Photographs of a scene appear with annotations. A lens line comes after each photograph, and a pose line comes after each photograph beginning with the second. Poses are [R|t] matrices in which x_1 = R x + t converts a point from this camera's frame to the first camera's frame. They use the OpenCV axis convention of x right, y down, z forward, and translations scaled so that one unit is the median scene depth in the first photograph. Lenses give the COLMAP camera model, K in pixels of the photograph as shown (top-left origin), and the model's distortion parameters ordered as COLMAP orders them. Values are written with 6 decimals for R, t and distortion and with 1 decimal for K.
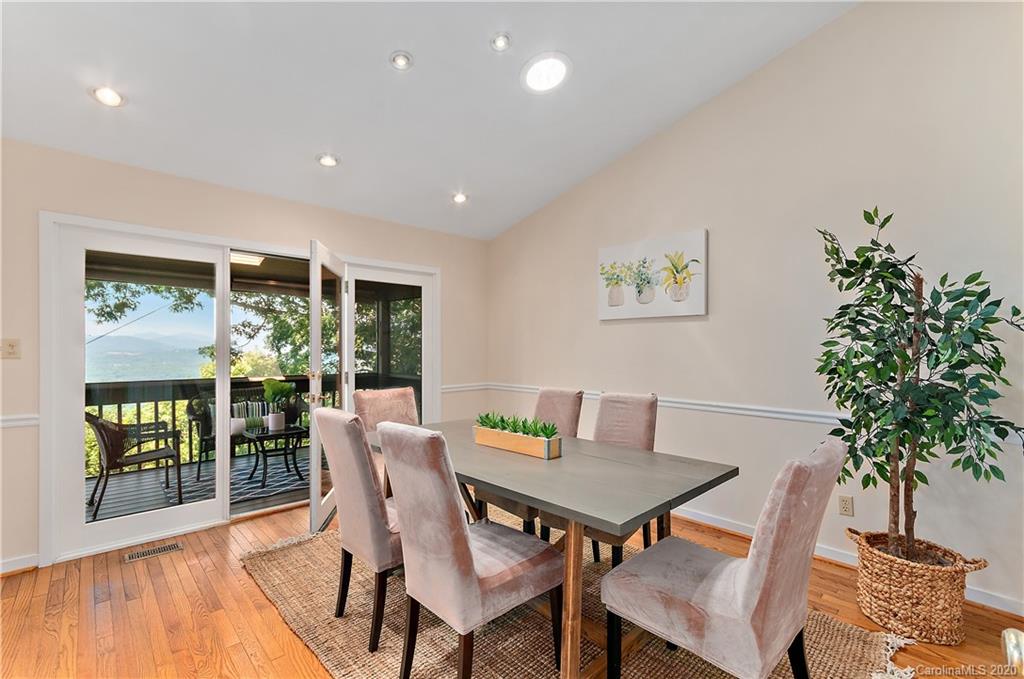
lens RADIAL K [[456.9, 0, 509.1], [0, 456.9, 345.9], [0, 0, 1]] dist [0.008981, 0.000150]
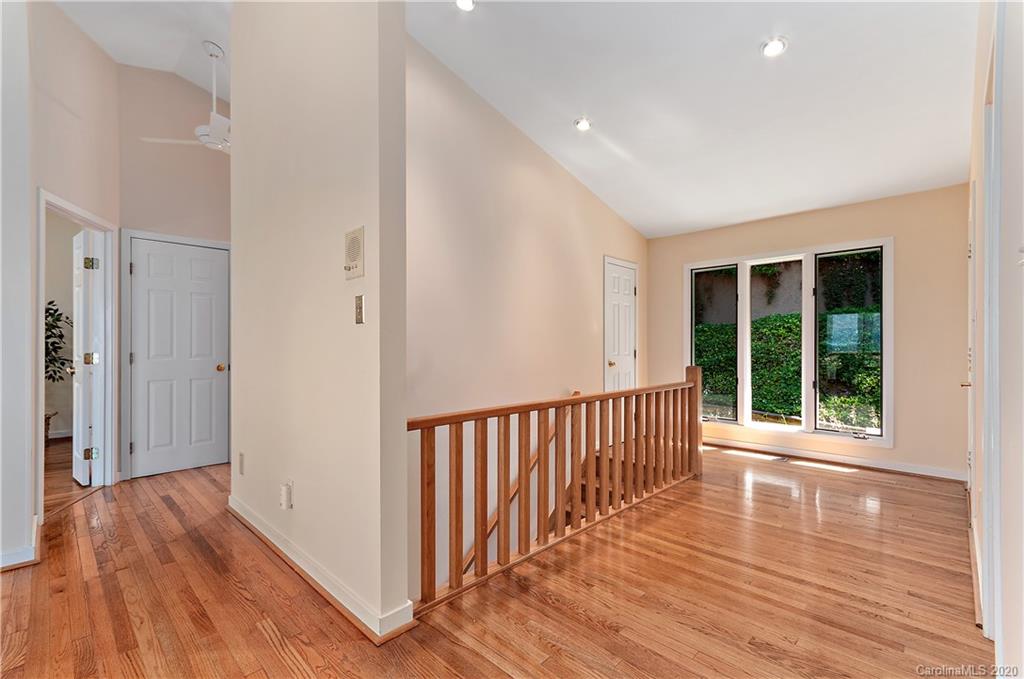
lens RADIAL K [[456.9, 0, 508.9], [0, 456.9, 343.4], [0, 0, 1]] dist [0.008981, 0.000150]
pose [[-0.042980, -0.004991, 0.999063, -1.655738], [0.002613, 0.999984, 0.005108, 0.067166], [-0.999073, 0.002831, -0.042966, -1.418916]]
